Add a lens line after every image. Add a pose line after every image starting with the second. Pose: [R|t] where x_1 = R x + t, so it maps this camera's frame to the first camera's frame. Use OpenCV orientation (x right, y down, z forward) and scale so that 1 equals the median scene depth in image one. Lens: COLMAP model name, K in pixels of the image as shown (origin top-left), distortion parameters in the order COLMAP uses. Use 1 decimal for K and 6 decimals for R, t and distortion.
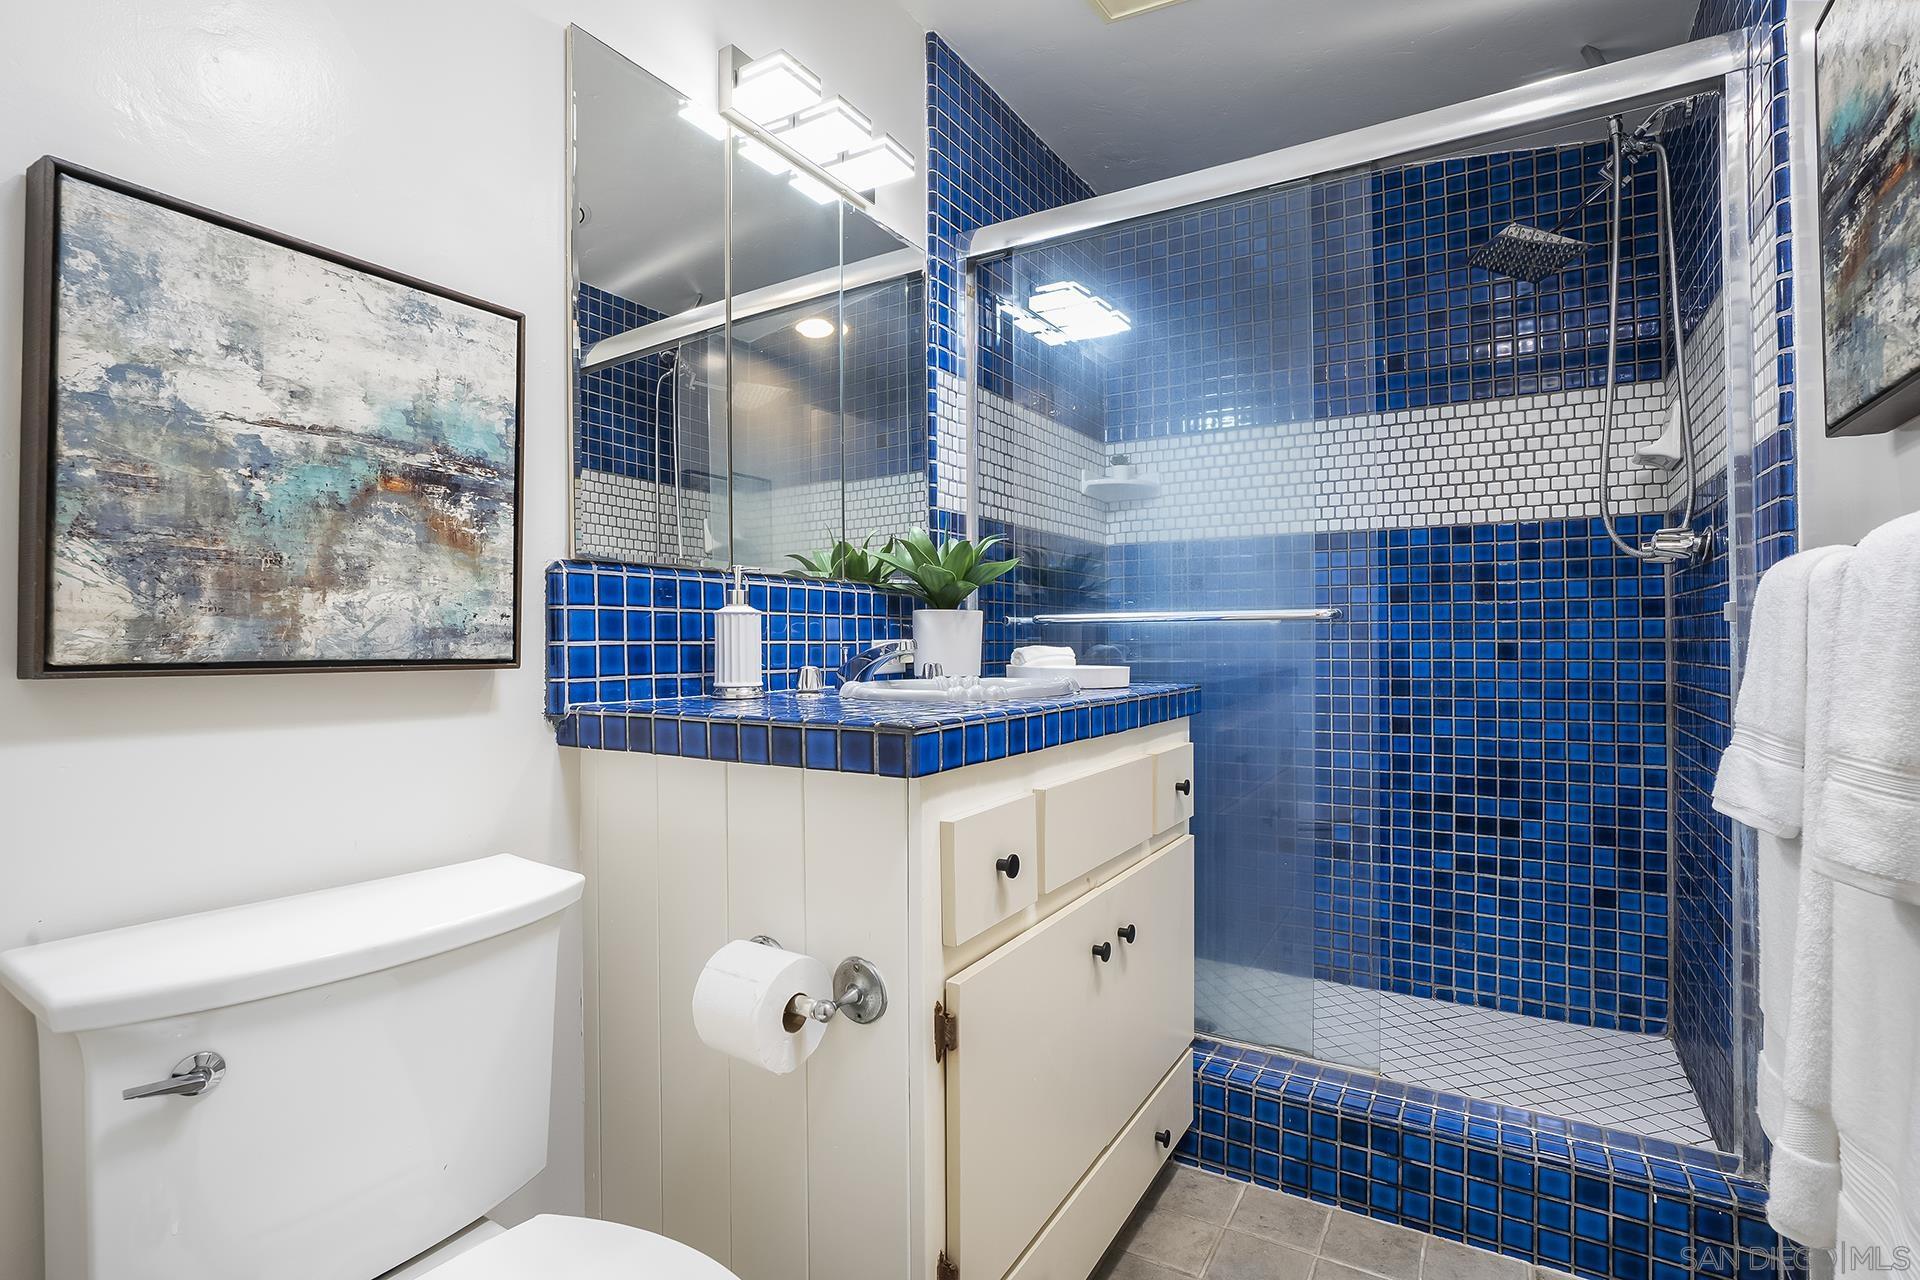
lens RADIAL K [[935.1, 0, 947.6], [0, 935.1, 624.3], [0, 0, 1]] dist [-0.032476, 0.010408]
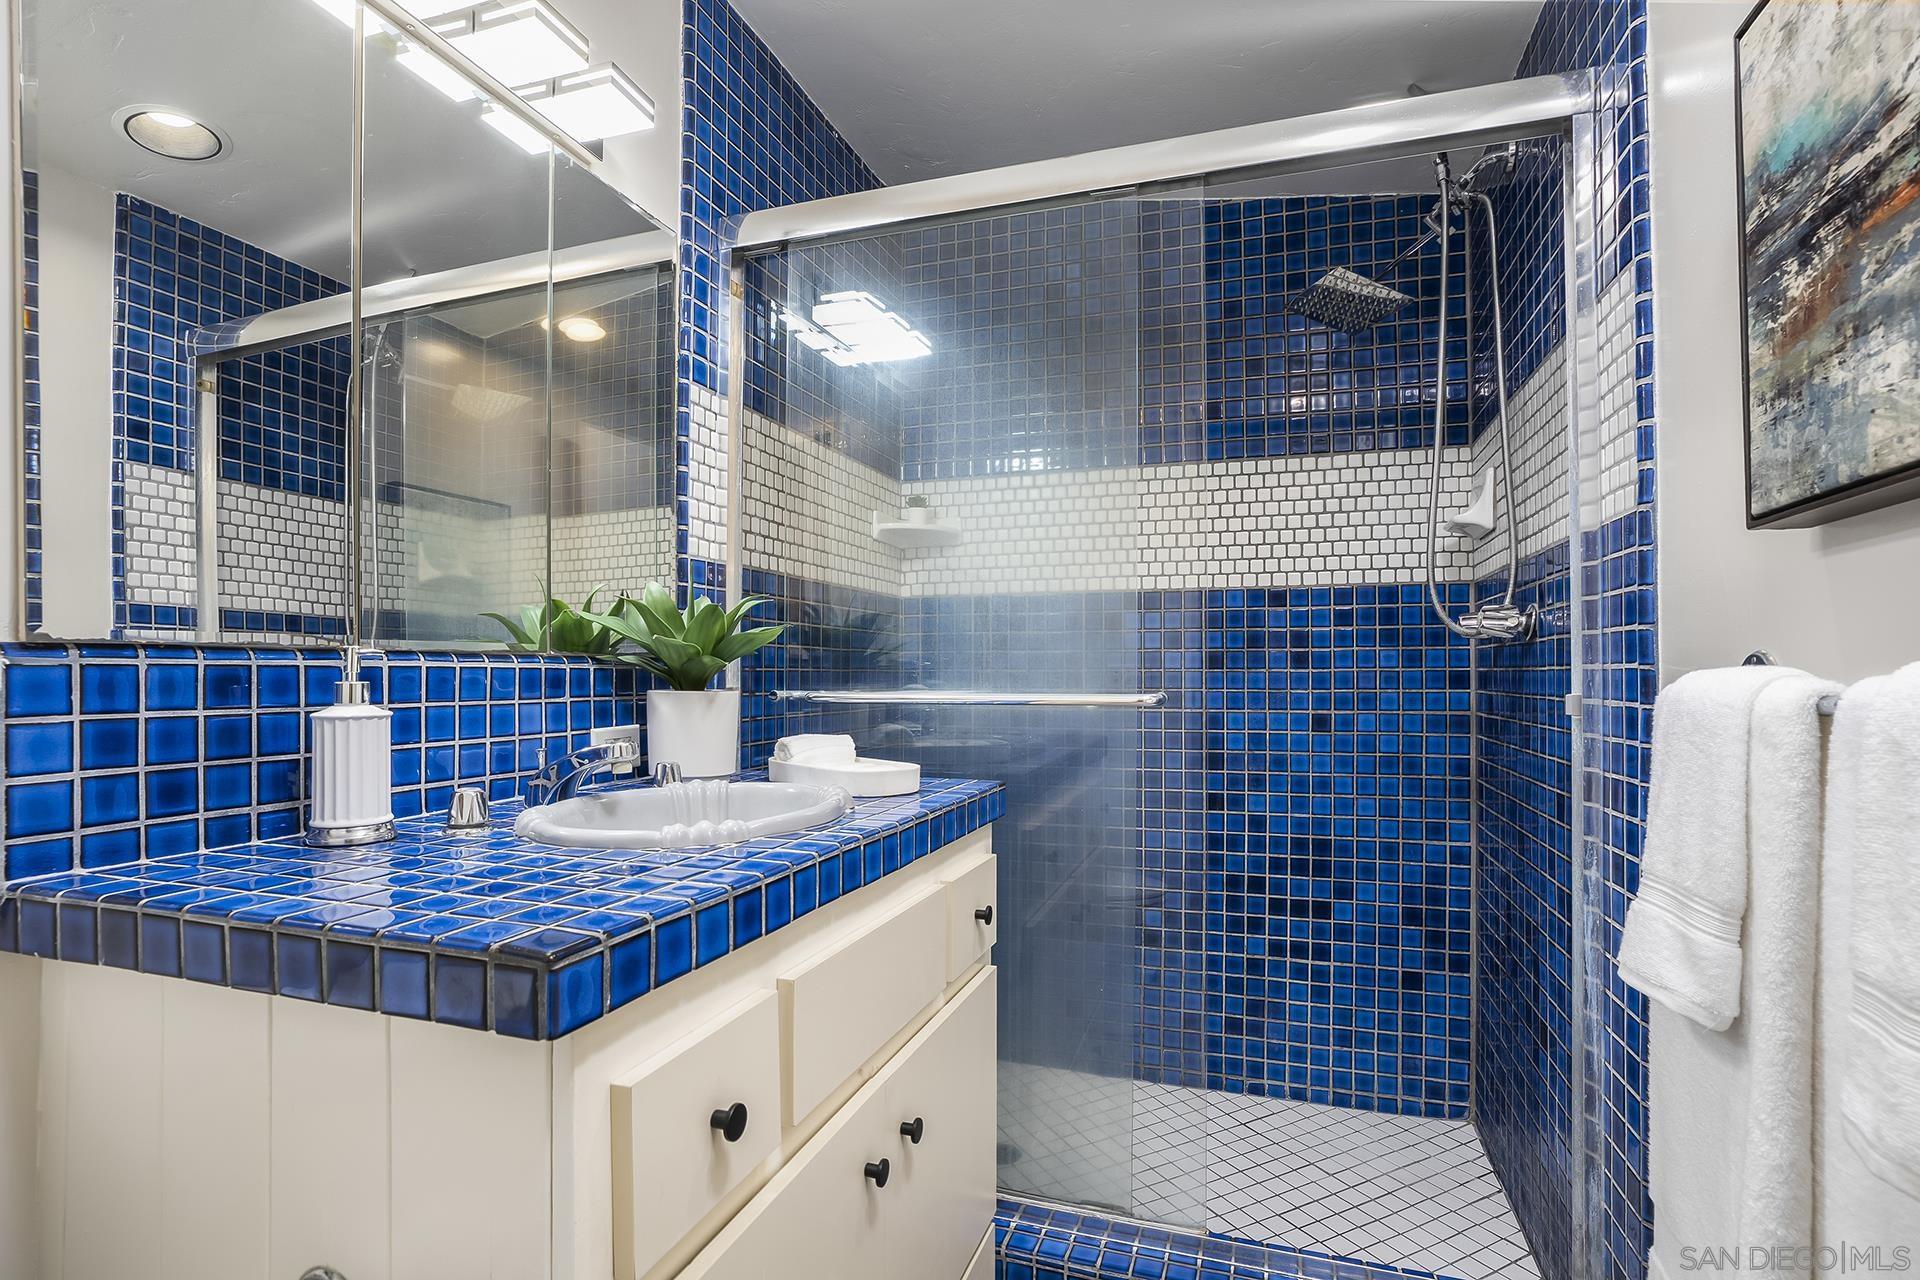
lens RADIAL K [[935.1, 0, 965.4], [0, 935.1, 652.6], [0, 0, 1]] dist [-0.032476, 0.010408]
pose [[0.974726, 0.008073, 0.223259, 0.041364], [-0.007862, 0.999967, -0.001834, -0.040685], [-0.223266, 0.000032, 0.974757, 0.165589]]
